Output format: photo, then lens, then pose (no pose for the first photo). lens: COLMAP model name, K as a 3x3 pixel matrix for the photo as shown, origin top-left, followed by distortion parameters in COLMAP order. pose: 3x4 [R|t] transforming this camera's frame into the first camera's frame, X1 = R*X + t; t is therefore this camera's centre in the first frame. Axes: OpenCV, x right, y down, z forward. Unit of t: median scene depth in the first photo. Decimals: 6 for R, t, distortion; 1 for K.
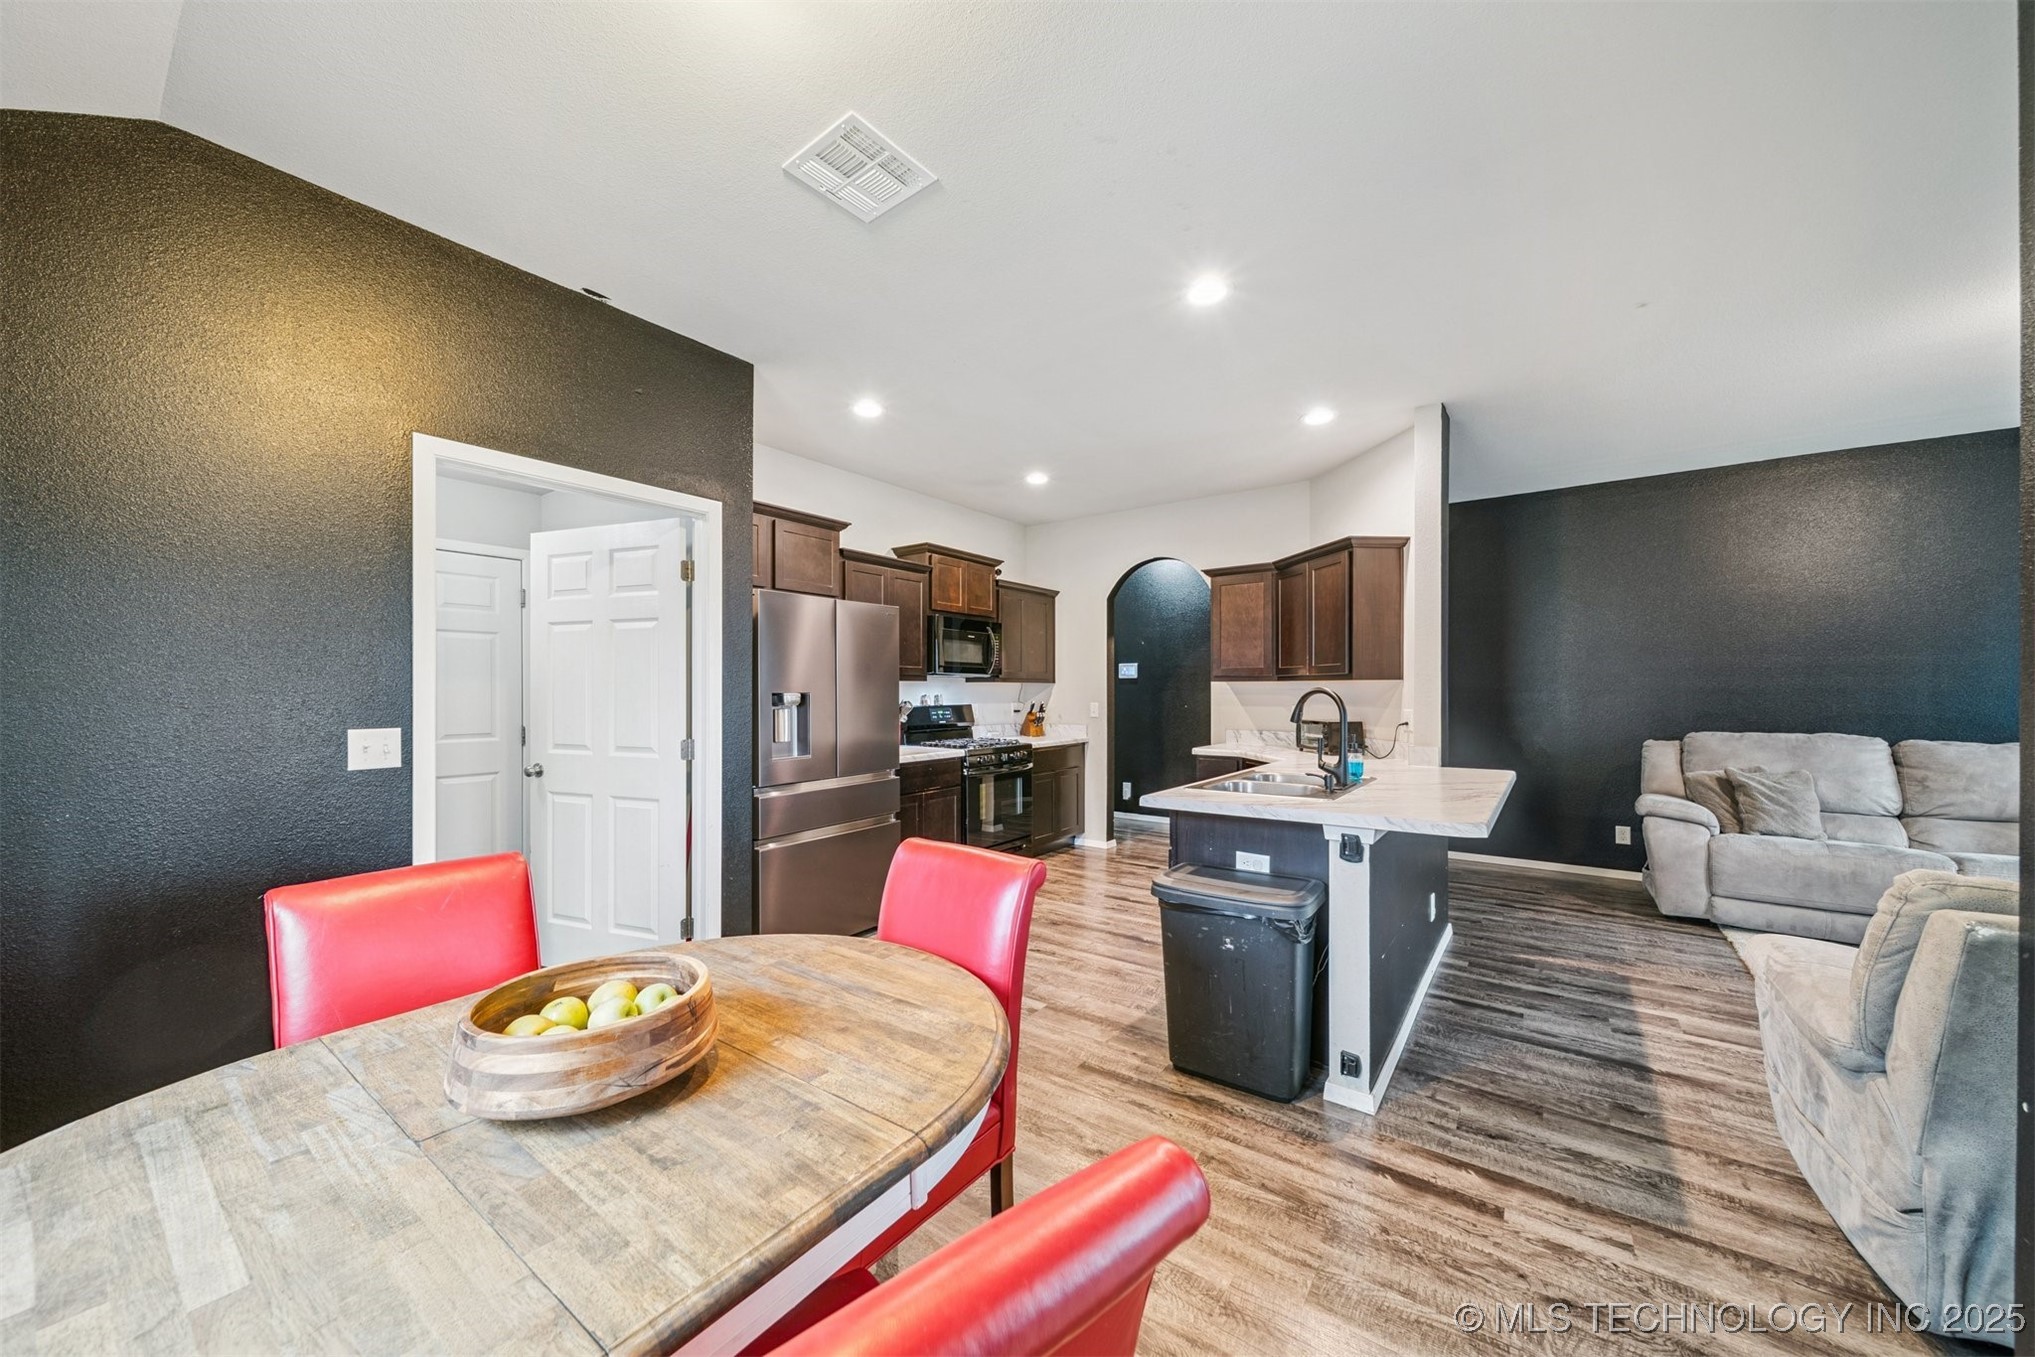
lens RADIAL K [[721.5, 0, 997.4], [0, 721.5, 693.1], [0, 0, 1]] dist [0.007149, -0.001596]
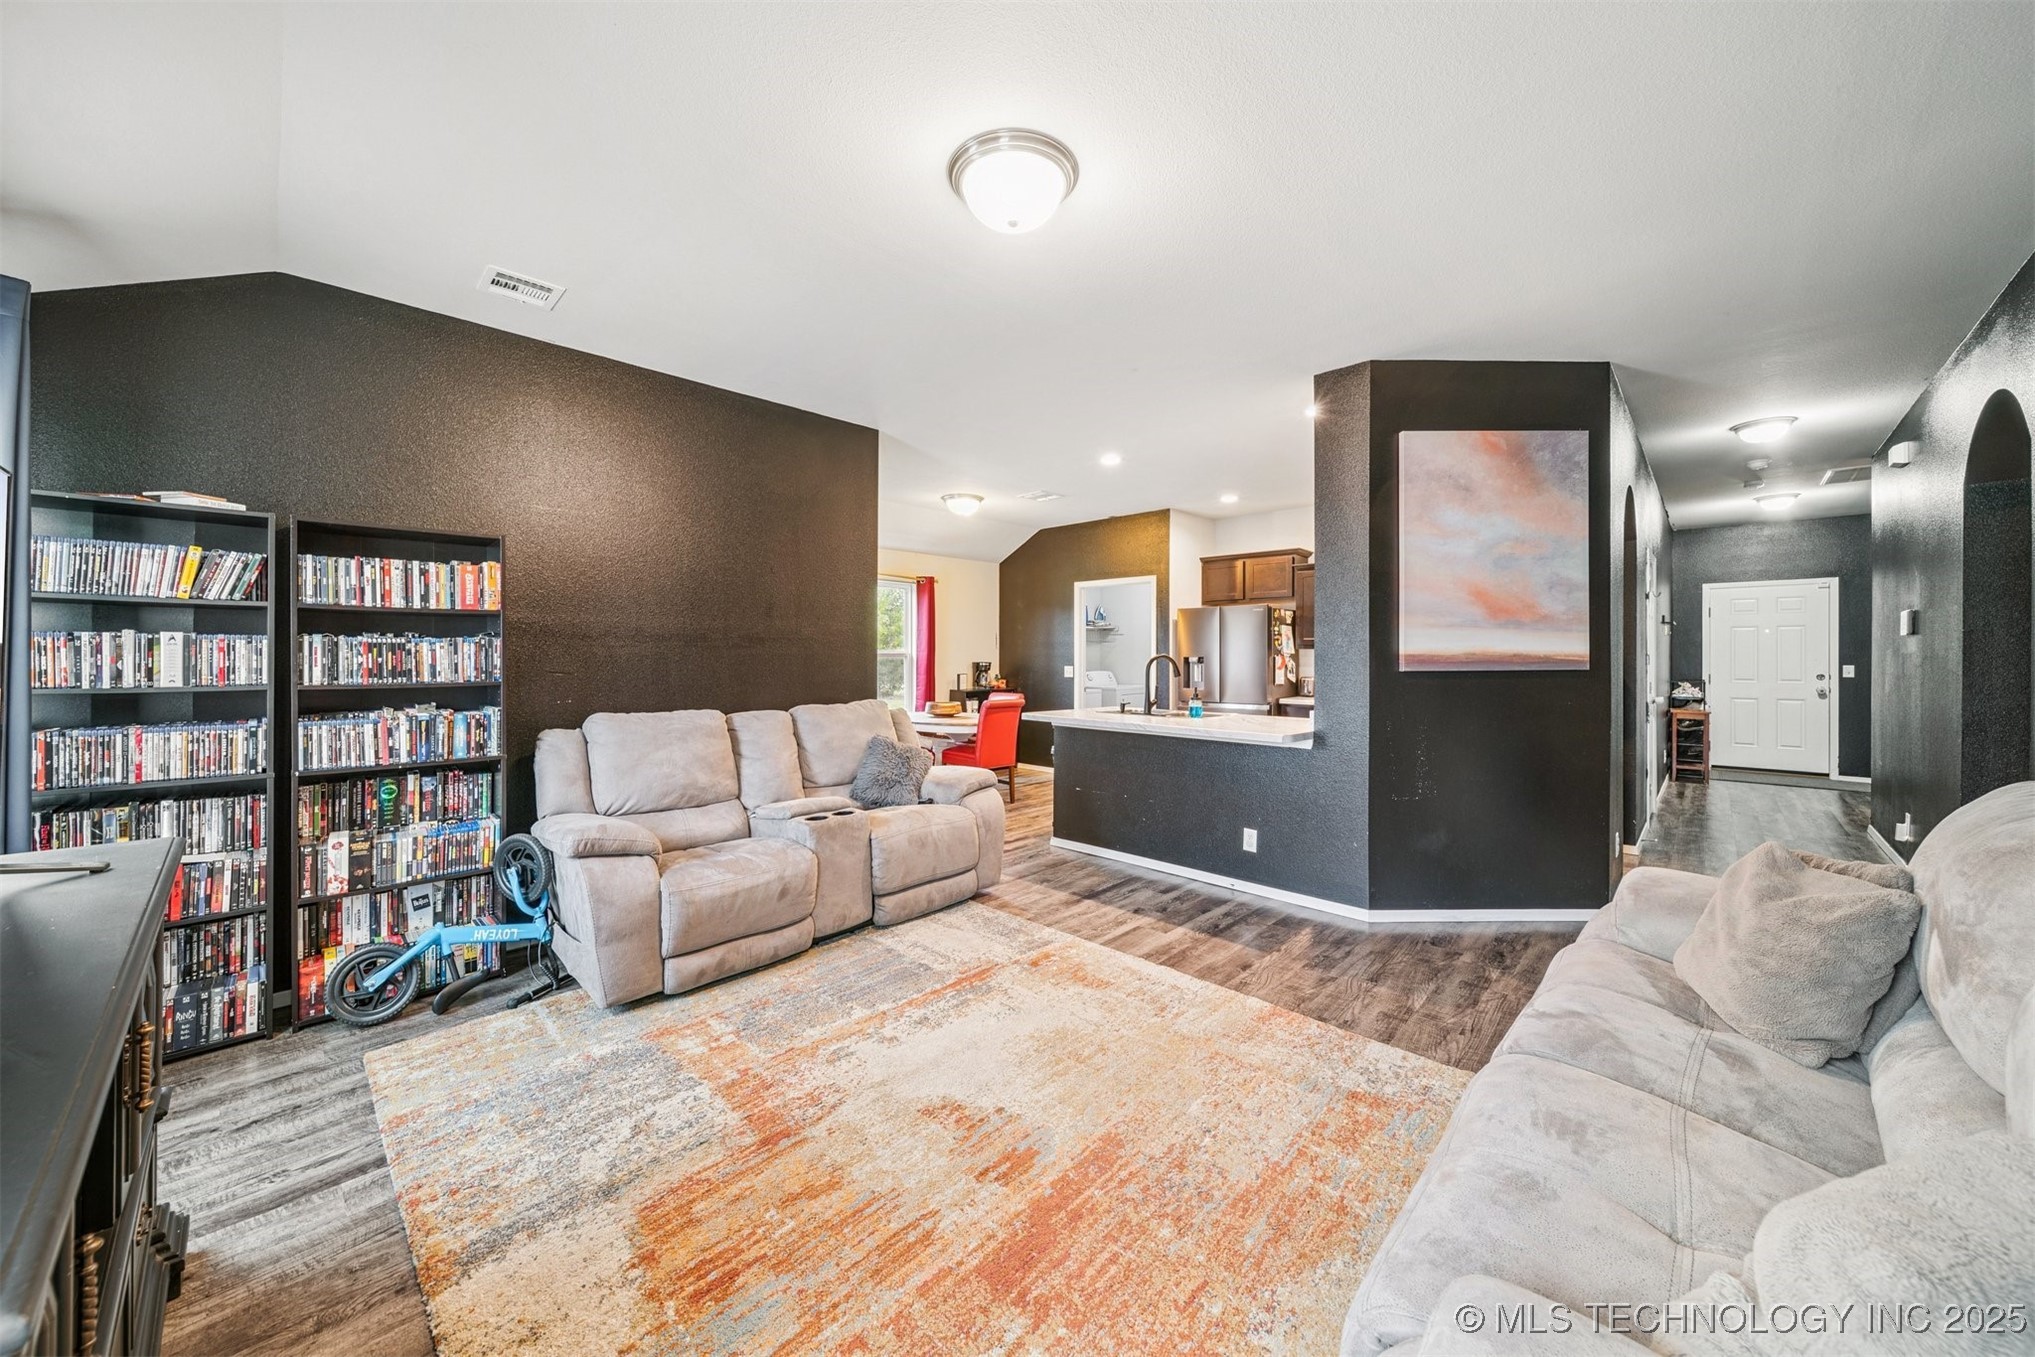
lens RADIAL K [[721.5, 0, 1022.0], [0, 721.5, 655.8], [0, 0, 1]] dist [0.007149, -0.001596]
pose [[-0.107897, 0.000374, -0.994162, 1.527973], [-0.006952, 0.999975, 0.001131, -0.003531], [0.994138, 0.007033, -0.107892, 0.637013]]
